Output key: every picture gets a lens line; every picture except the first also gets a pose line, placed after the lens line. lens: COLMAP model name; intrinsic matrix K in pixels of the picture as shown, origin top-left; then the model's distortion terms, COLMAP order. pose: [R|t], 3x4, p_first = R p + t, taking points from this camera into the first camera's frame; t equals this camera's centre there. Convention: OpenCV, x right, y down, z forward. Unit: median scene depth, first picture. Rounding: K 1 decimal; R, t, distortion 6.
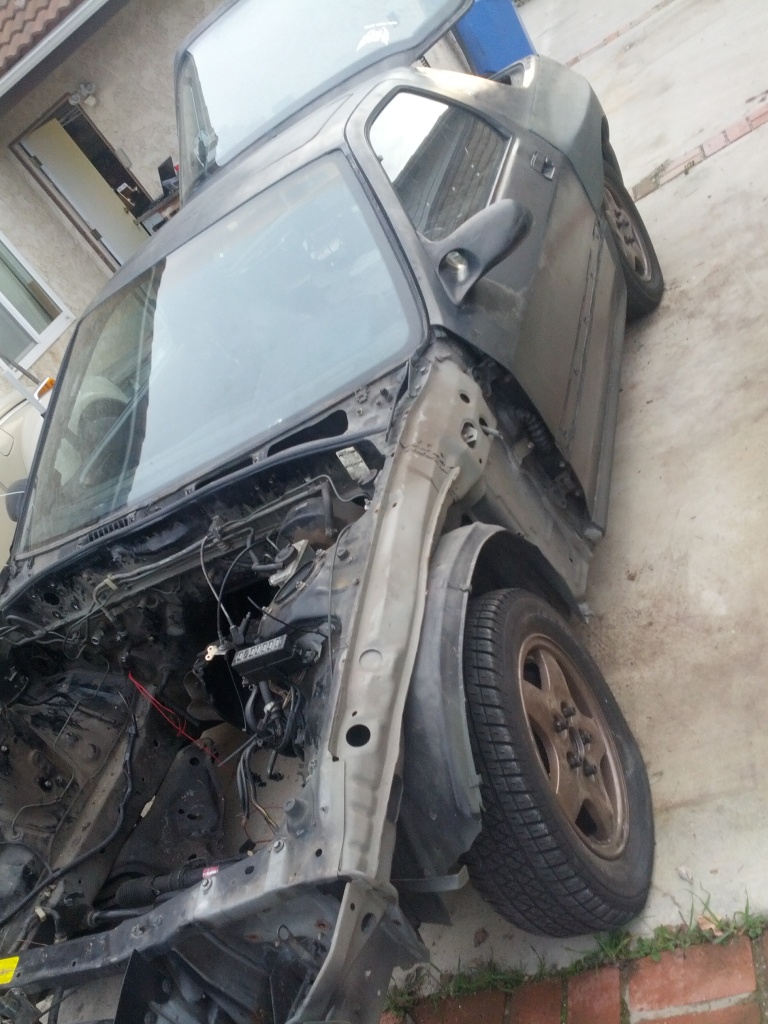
lens RADIAL K [[927.9, 0, 384.0], [0, 927.9, 512.0], [0, 0, 1]] dist [0.080085, -0.005405]
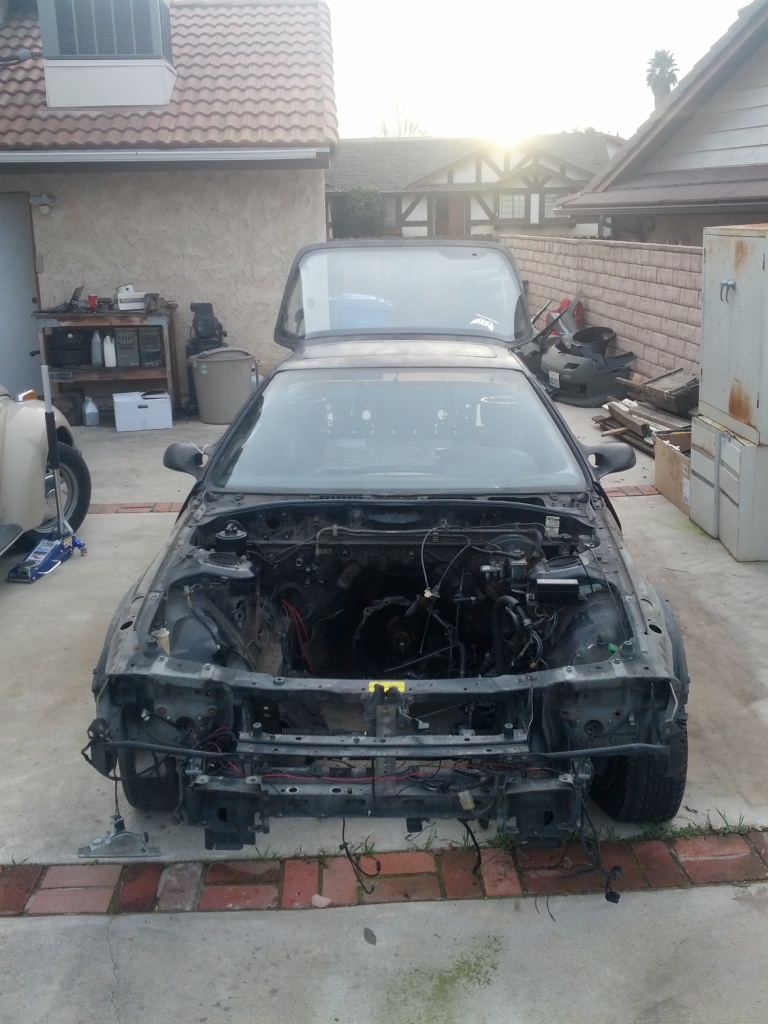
lens RADIAL K [[927.9, 0, 384.0], [0, 927.9, 512.0], [0, 0, 1]] dist [0.080085, -0.005405]
pose [[0.801763, 0.478580, 0.357962, -1.070051], [-0.337389, 0.856837, -0.389871, 0.818708], [-0.493300, 0.191811, 0.848448, -0.317768]]
